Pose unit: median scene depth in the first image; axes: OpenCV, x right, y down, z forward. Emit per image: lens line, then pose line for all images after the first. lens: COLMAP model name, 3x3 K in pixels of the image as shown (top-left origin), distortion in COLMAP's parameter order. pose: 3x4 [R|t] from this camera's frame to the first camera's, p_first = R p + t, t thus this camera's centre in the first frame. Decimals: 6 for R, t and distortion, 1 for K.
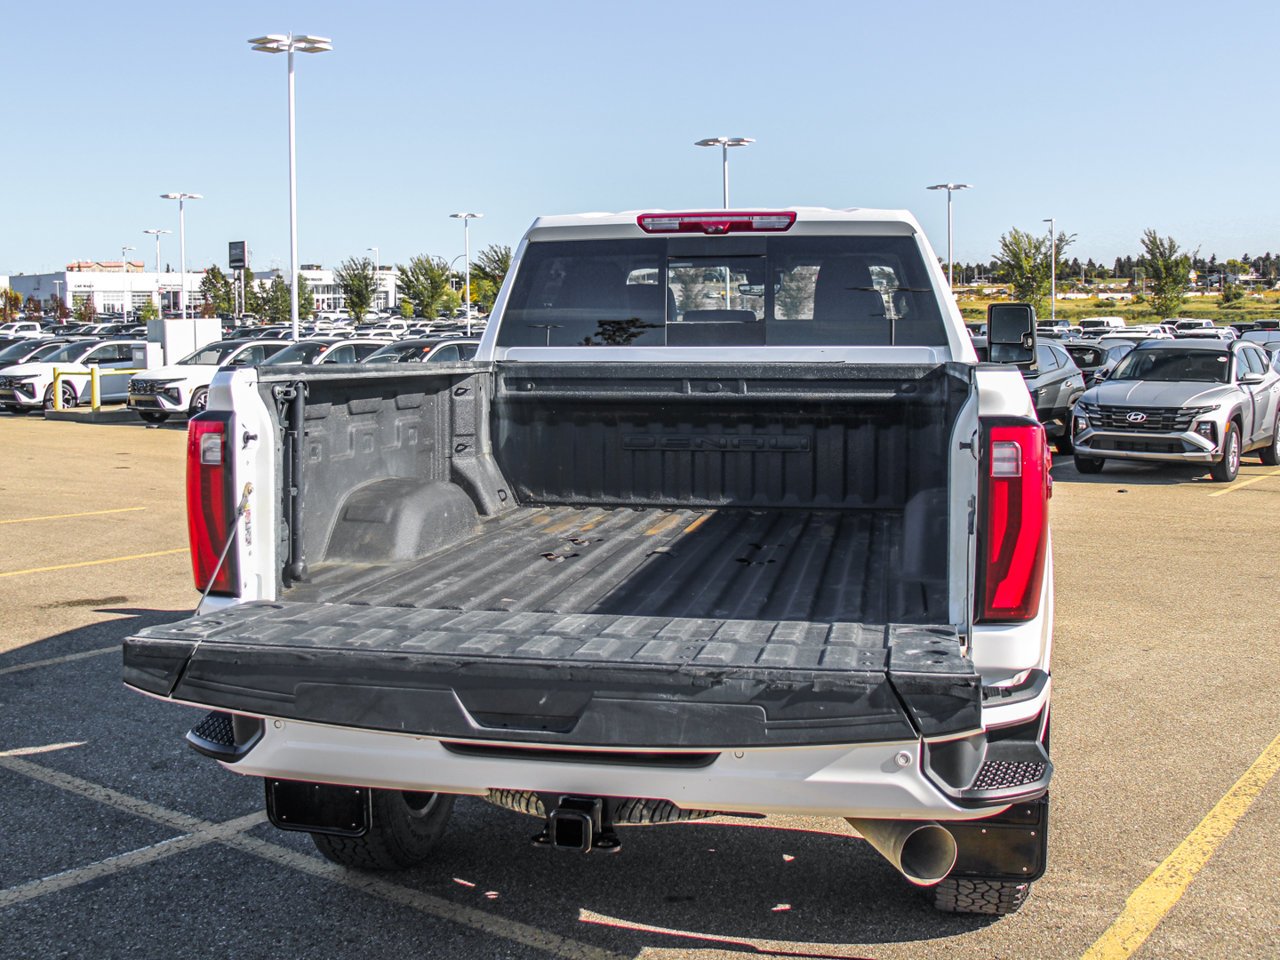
lens RADIAL K [[1424.5, 0, 577.7], [0, 1424.5, 423.3], [0, 0, 1]] dist [-0.160528, 0.162629]
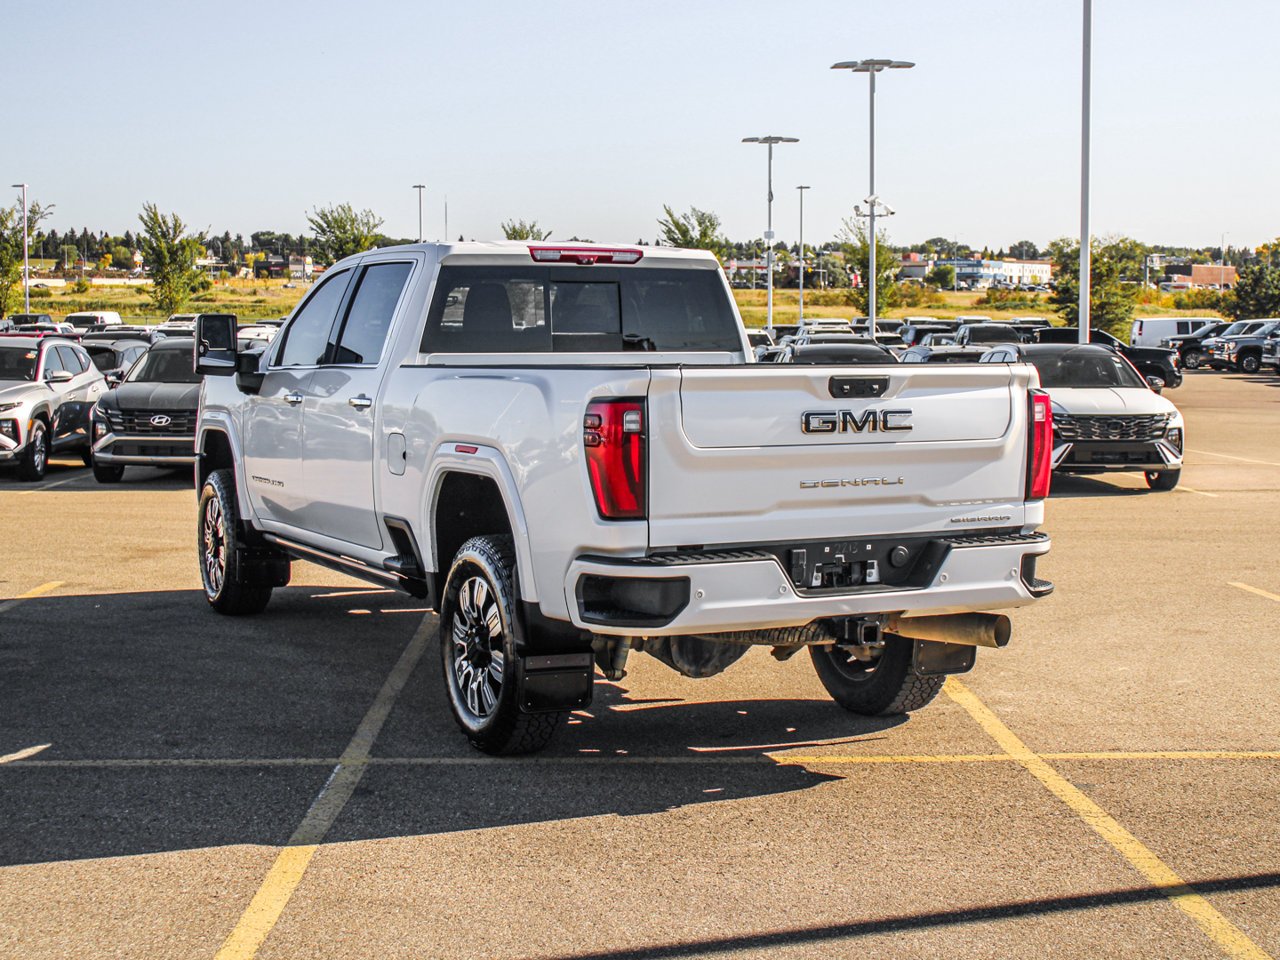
lens RADIAL K [[1872.2, 0, 619.7], [0, 1872.2, 455.4], [0, 0, 1]] dist [-0.005354, 0.010634]
pose [[0.783718, -0.035016, 0.620129, -0.302552], [0.033691, 0.999336, 0.013850, 0.005333], [-0.620203, 0.010038, 0.784377, -0.111861]]
